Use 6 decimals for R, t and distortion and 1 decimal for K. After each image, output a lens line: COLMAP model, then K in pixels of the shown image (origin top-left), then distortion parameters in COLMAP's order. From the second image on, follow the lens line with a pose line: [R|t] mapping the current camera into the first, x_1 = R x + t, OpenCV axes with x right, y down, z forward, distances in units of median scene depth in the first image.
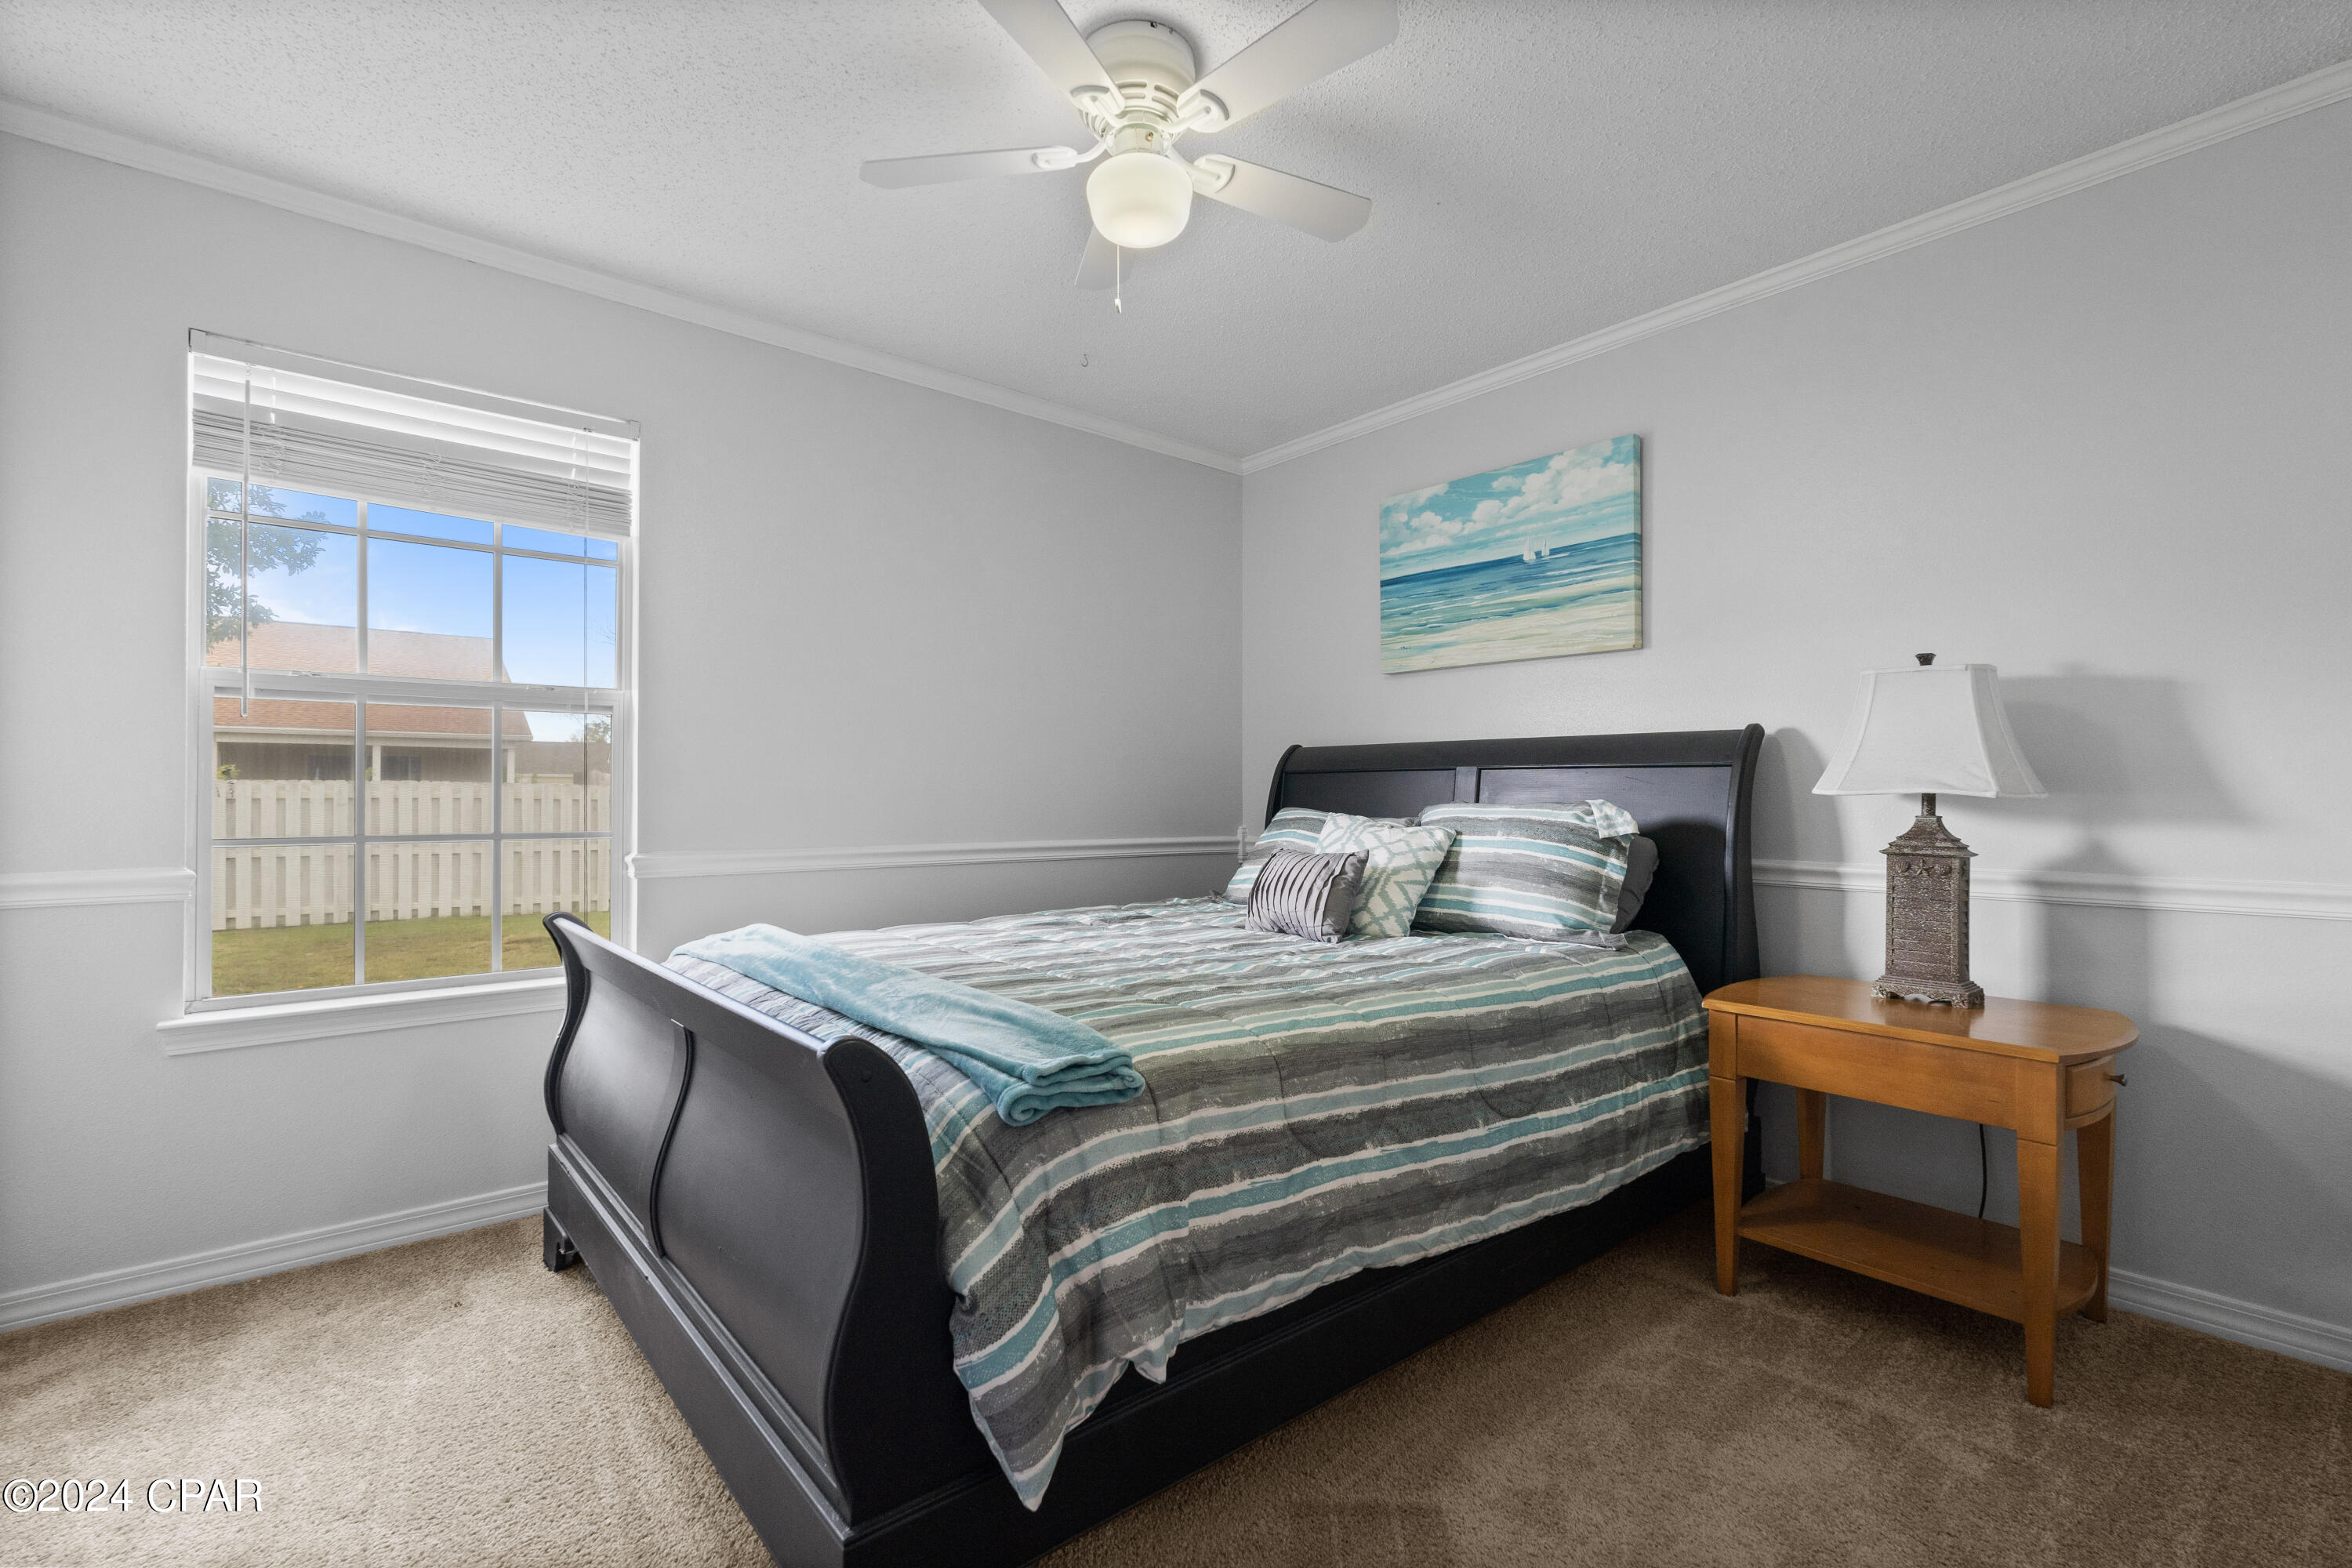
lens RADIAL K [[1045.6, 0, 1181.0], [0, 1045.6, 776.3], [0, 0, 1]] dist [-0.002200, 0.000284]
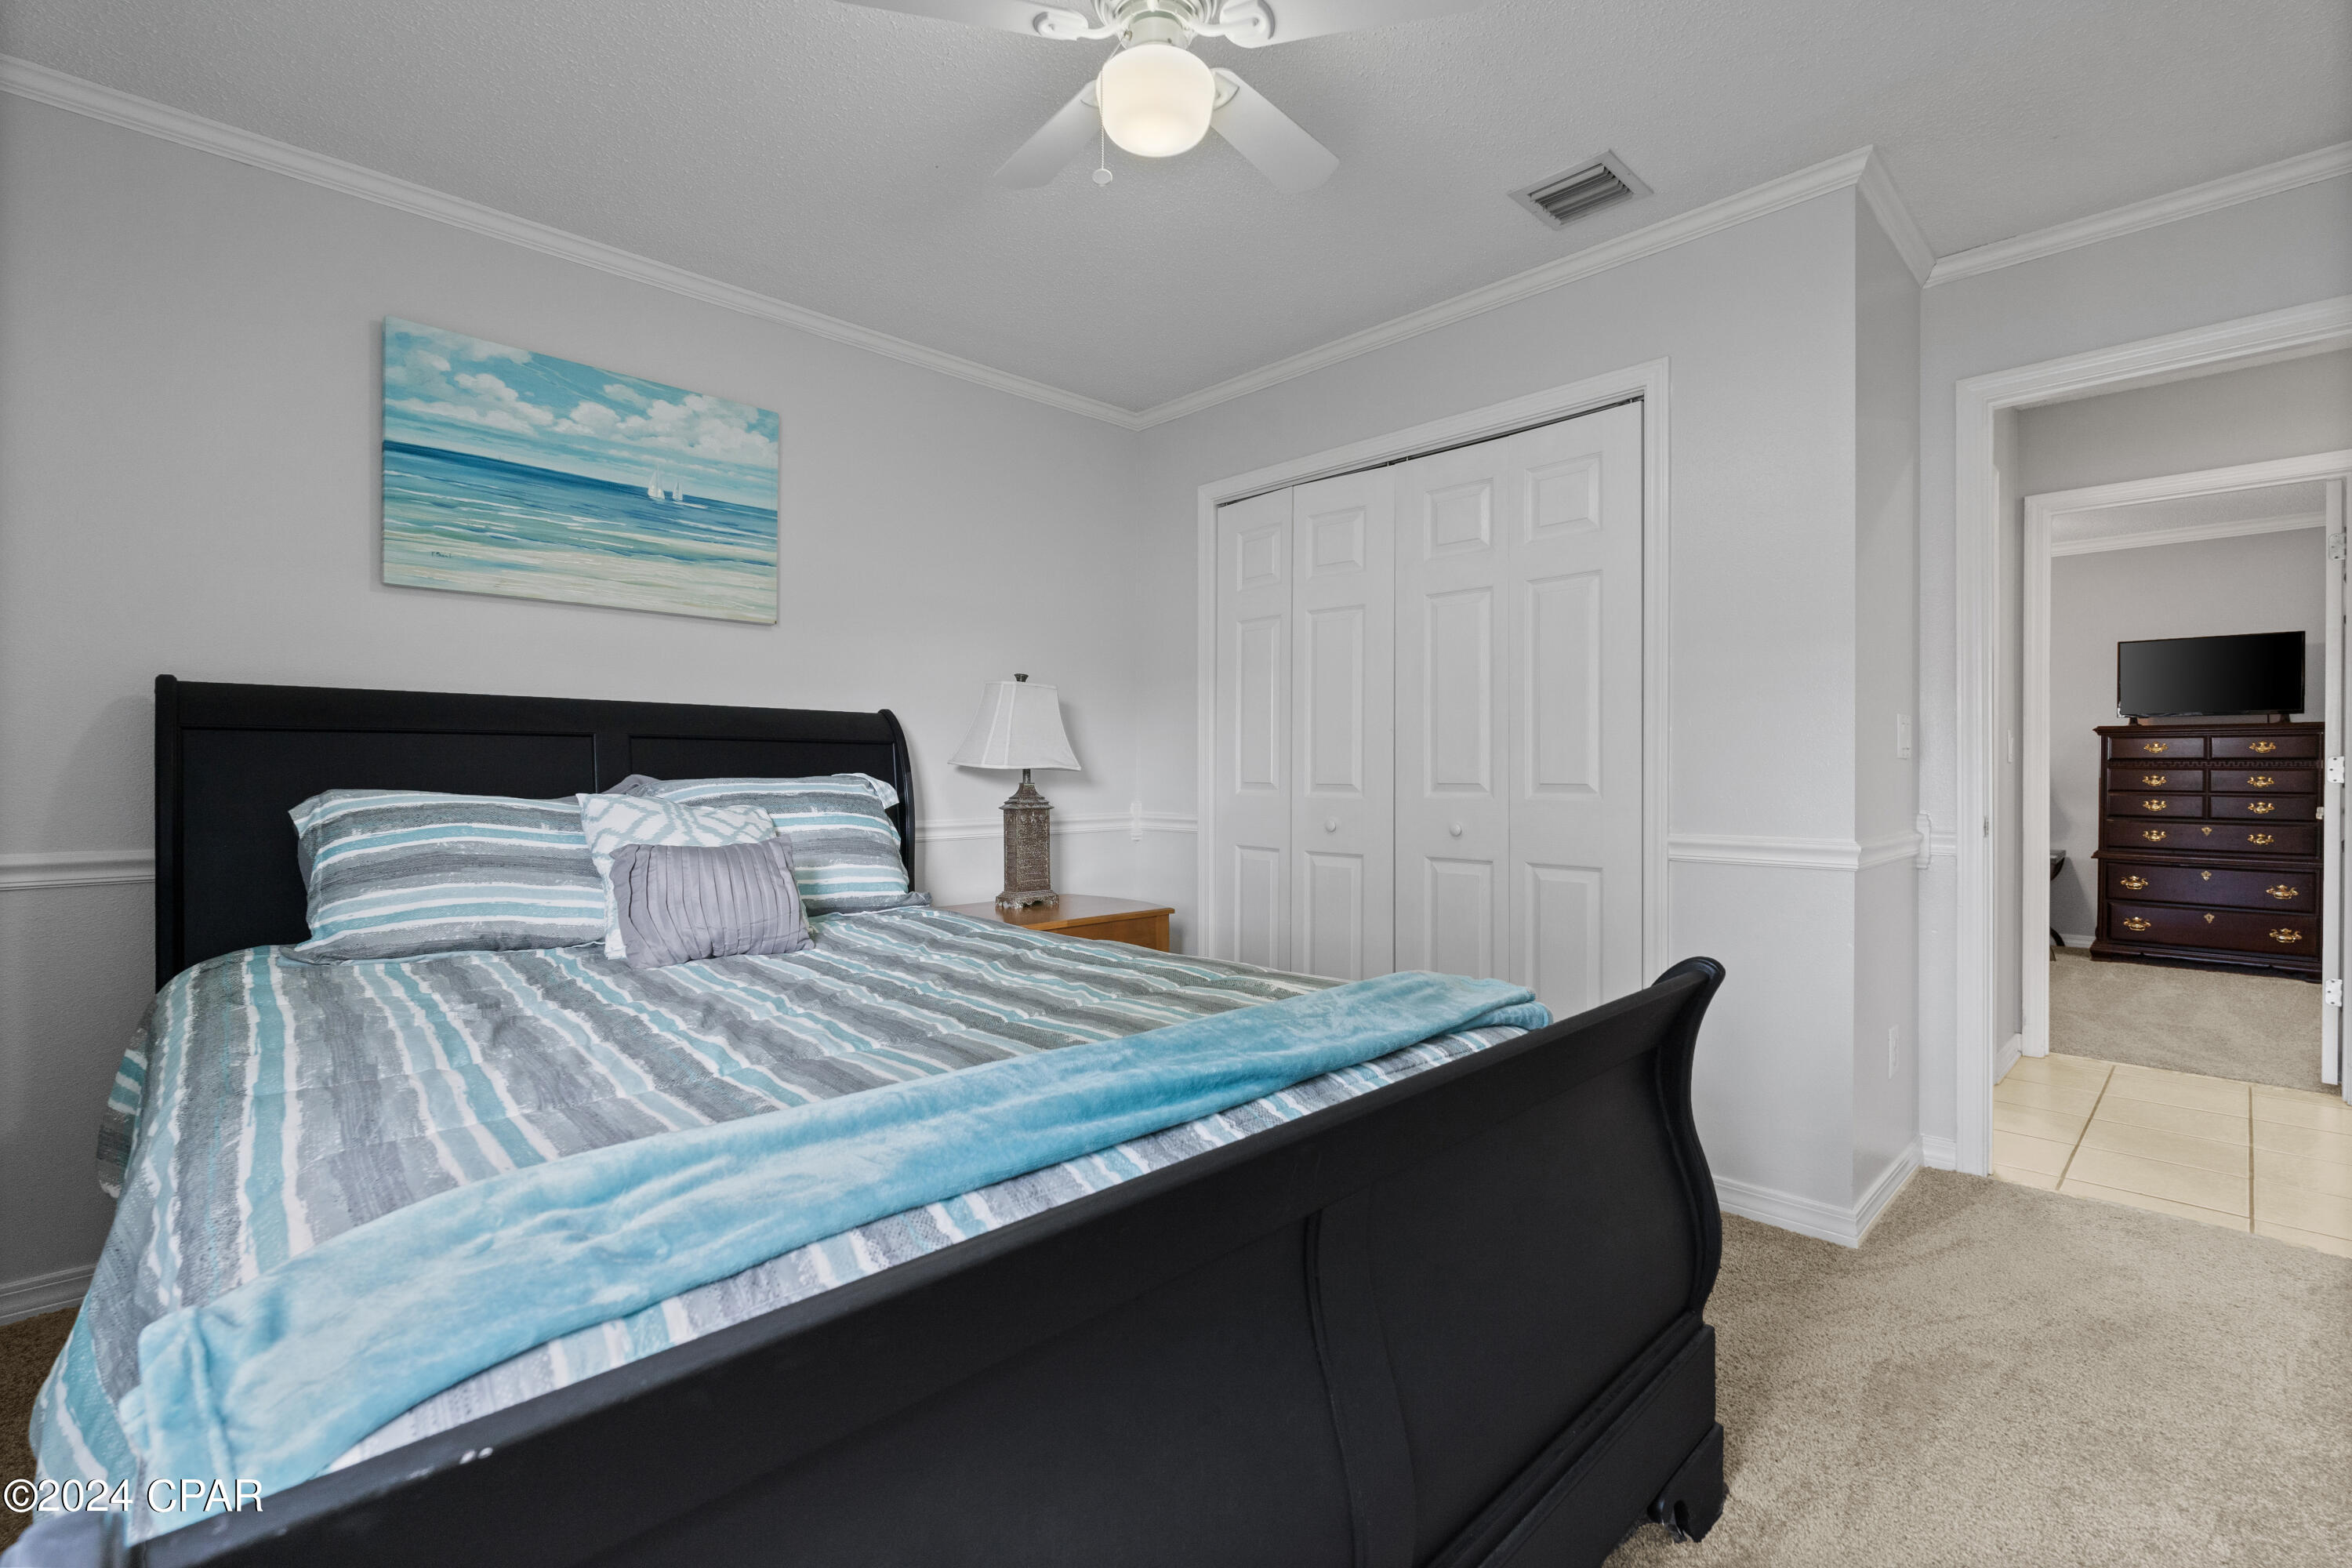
lens RADIAL K [[1045.6, 0, 1181.0], [0, 1045.6, 776.3], [0, 0, 1]] dist [-0.002200, 0.000284]
pose [[-0.070203, -0.008661, 0.997495, -0.558980], [-0.022098, 0.999730, 0.007125, 0.008581], [-0.997288, -0.021542, -0.070375, 0.614095]]
